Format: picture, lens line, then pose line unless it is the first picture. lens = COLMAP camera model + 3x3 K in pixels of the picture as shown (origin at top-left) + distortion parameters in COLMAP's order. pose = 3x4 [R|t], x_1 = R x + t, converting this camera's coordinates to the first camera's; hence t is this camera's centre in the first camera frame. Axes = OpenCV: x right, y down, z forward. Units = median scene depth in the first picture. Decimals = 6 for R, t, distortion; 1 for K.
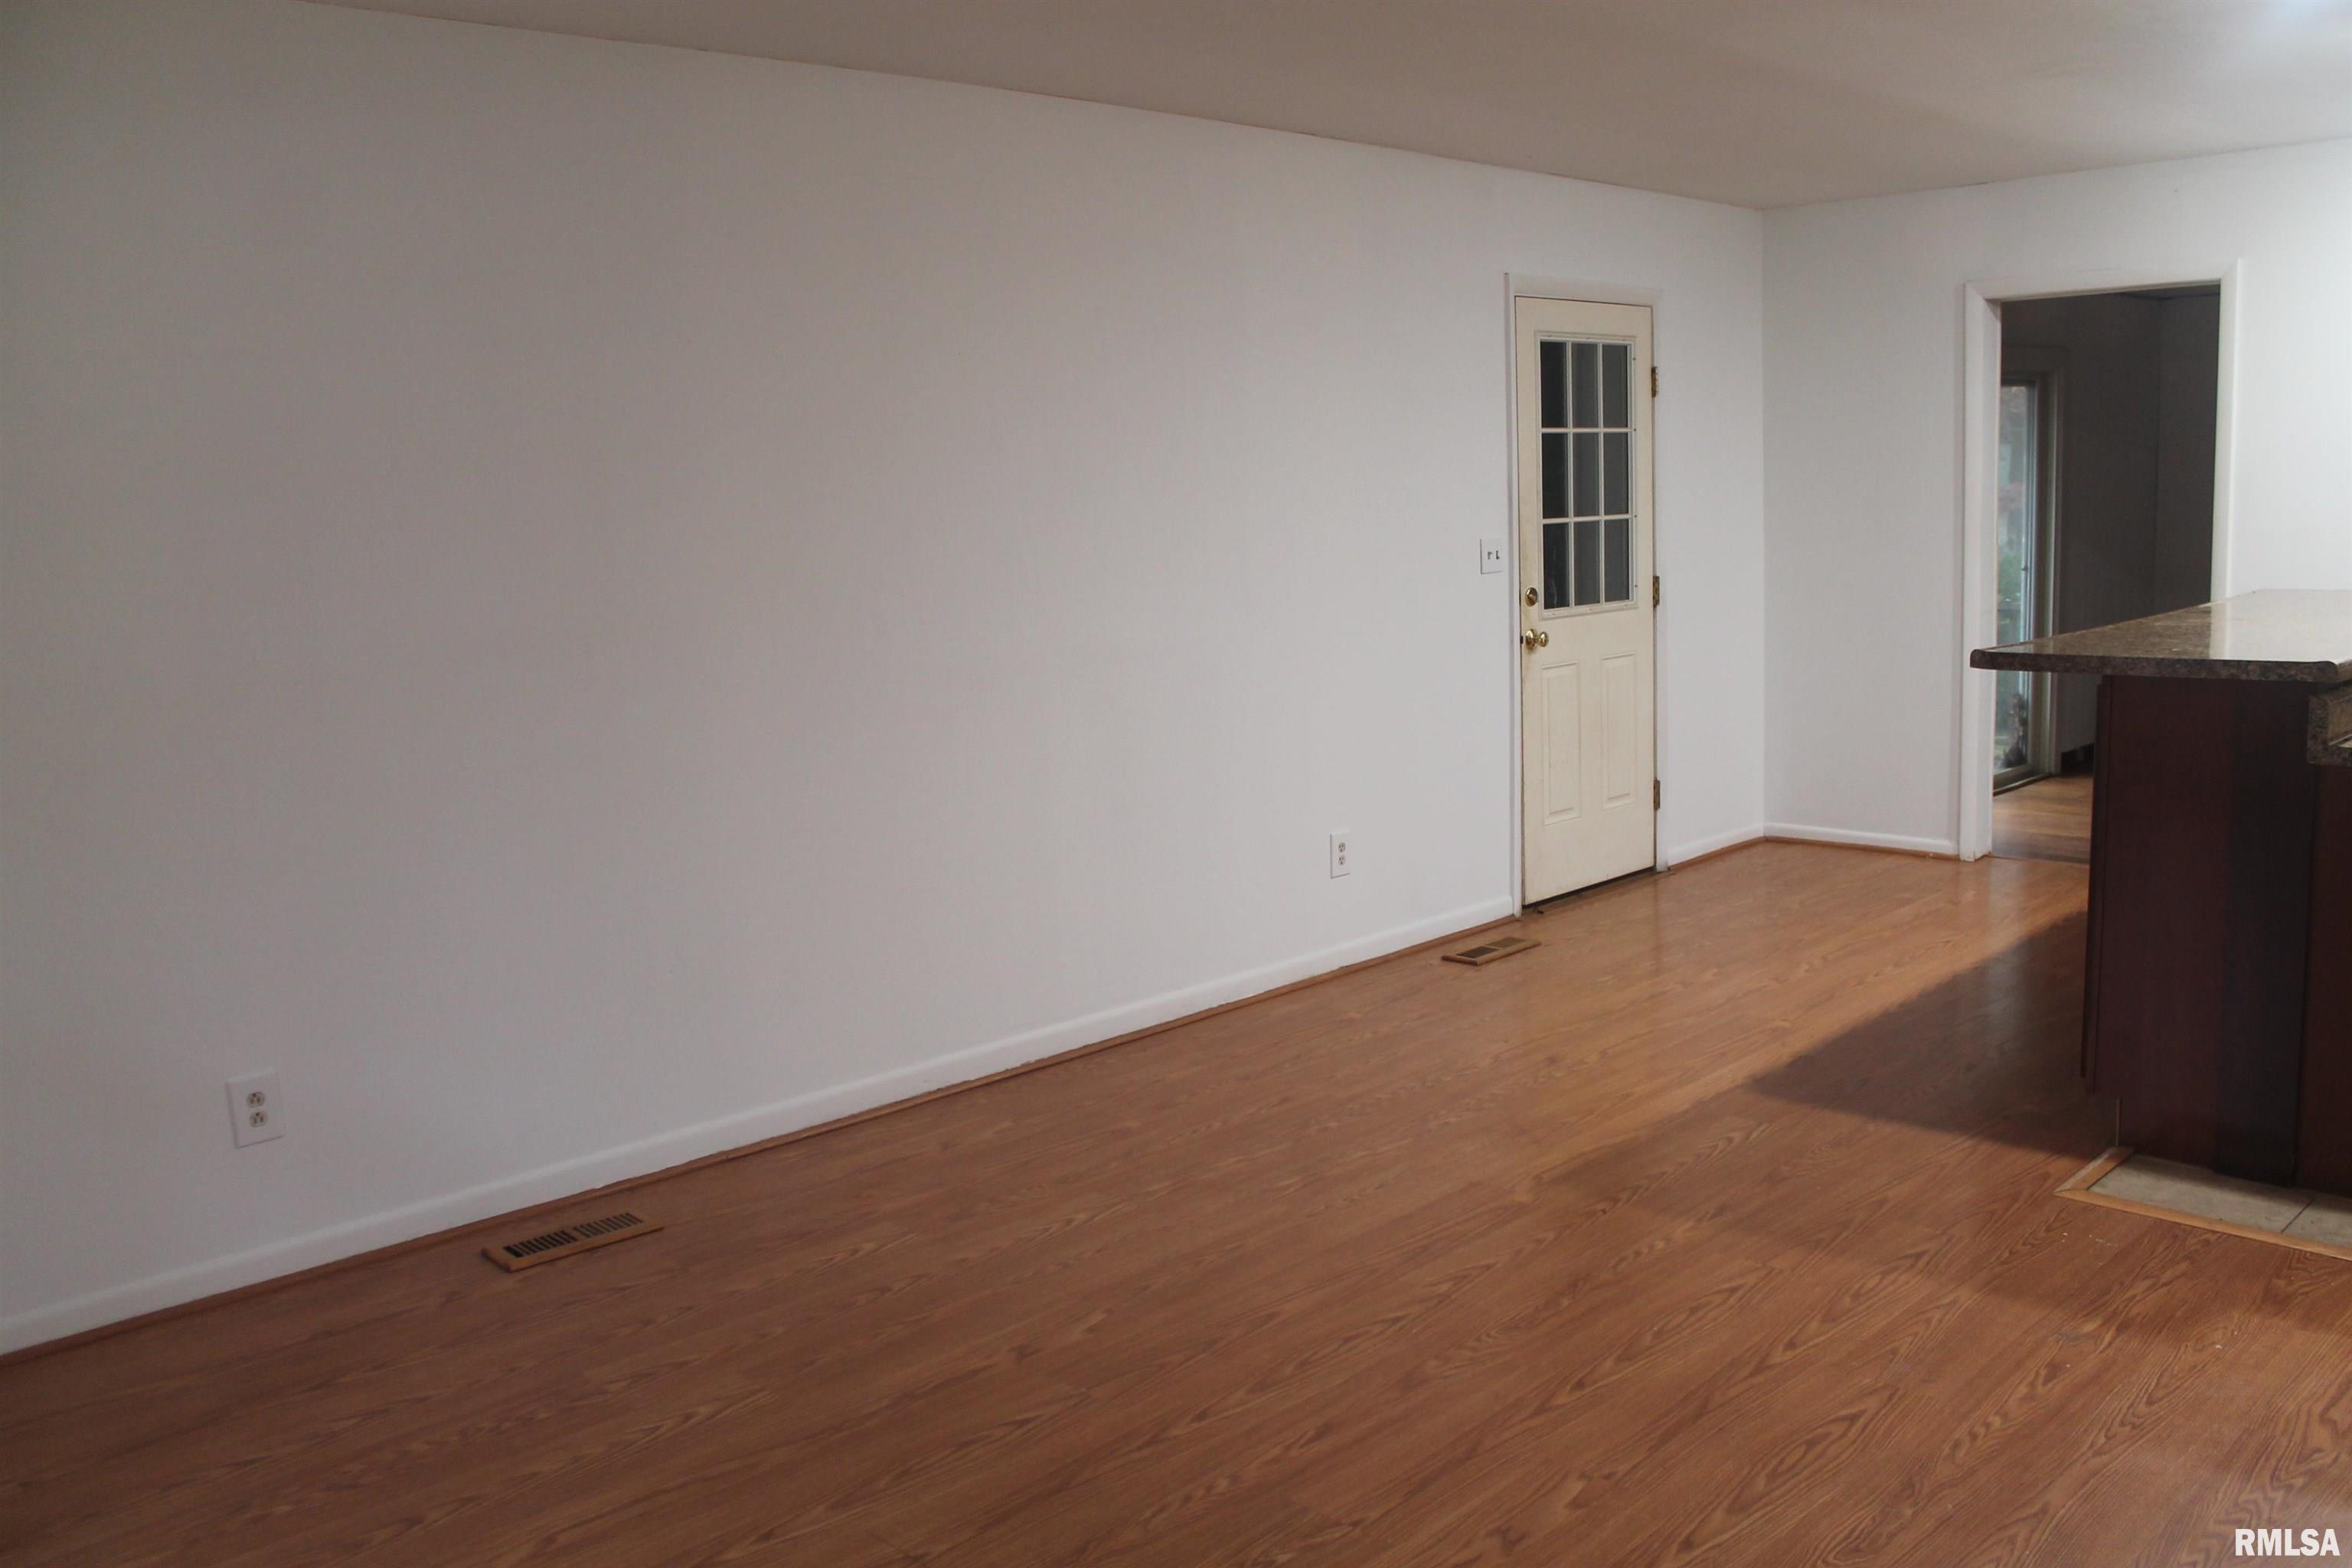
lens RADIAL K [[1977.0, 0, 1176.0], [0, 1977.0, 784.0], [0, 0, 1]] dist [-0.112303, 0.003566]
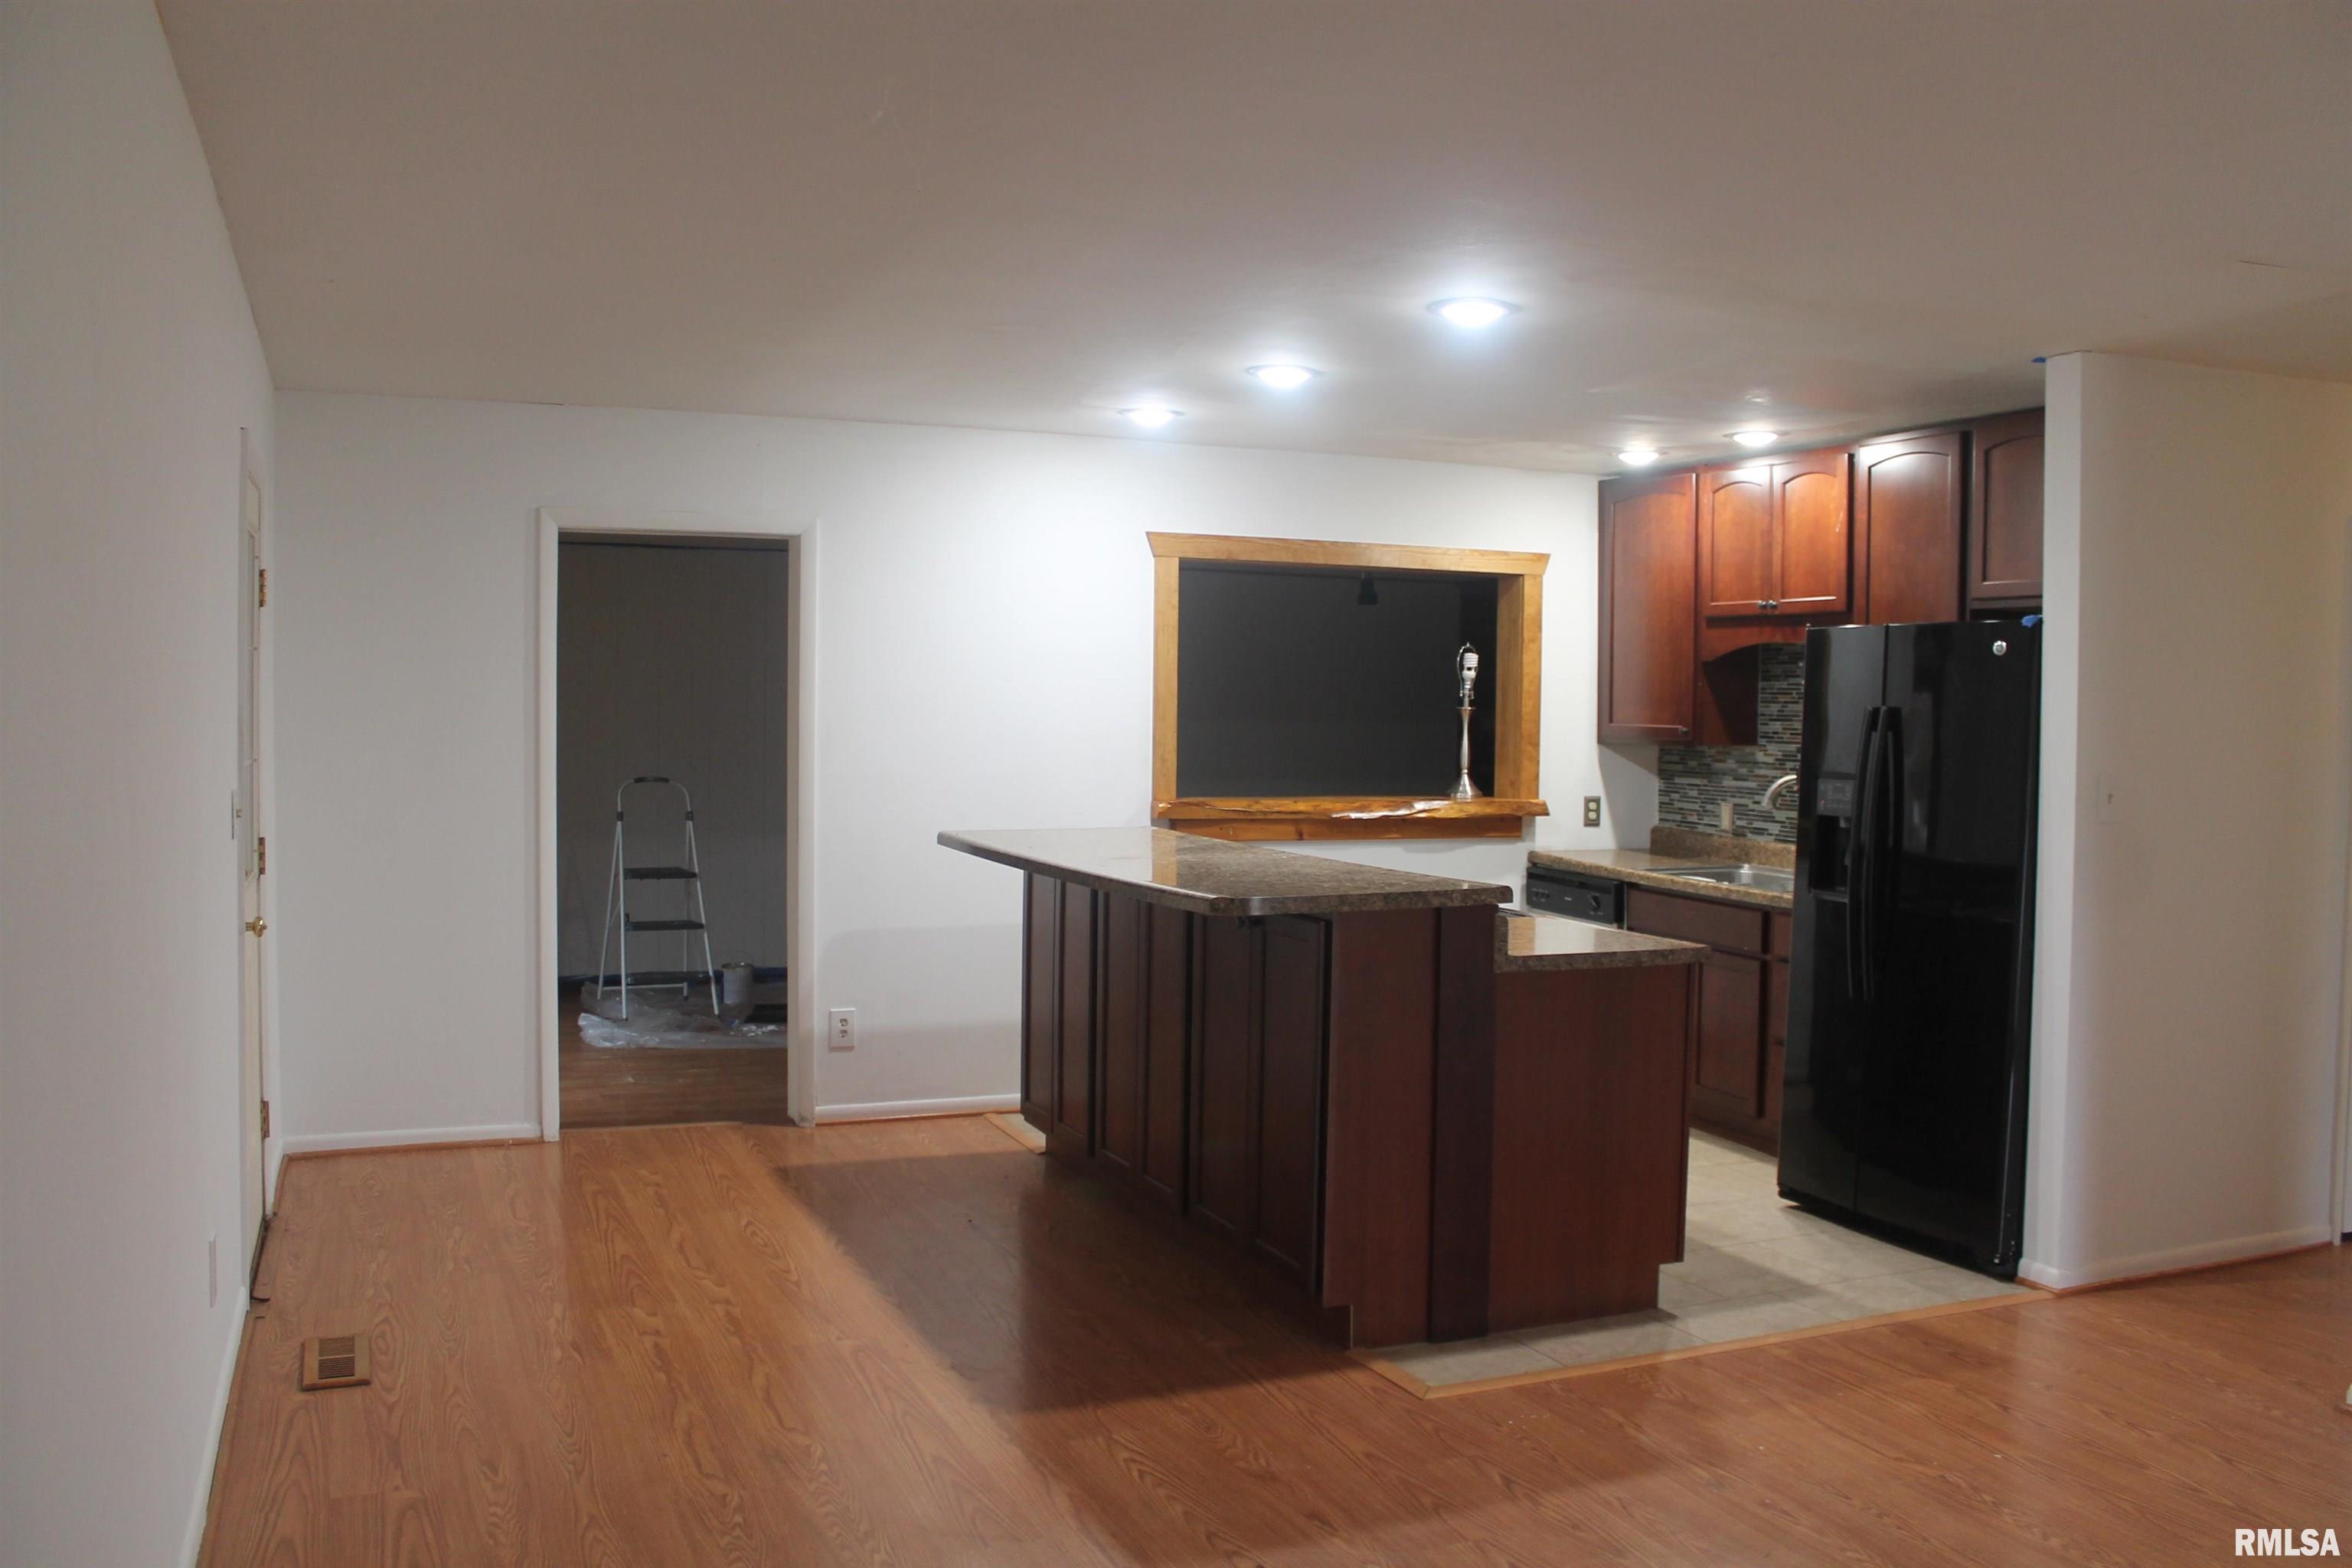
lens RADIAL K [[1977.0, 0, 1176.0], [0, 1977.0, 784.0], [0, 0, 1]] dist [-0.112303, 0.003566]
pose [[0.350286, 0.007090, 0.936616, -0.598041], [0.111941, 0.992487, -0.049378, -0.085020], [-0.929929, 0.122142, 0.346861, 0.704459]]
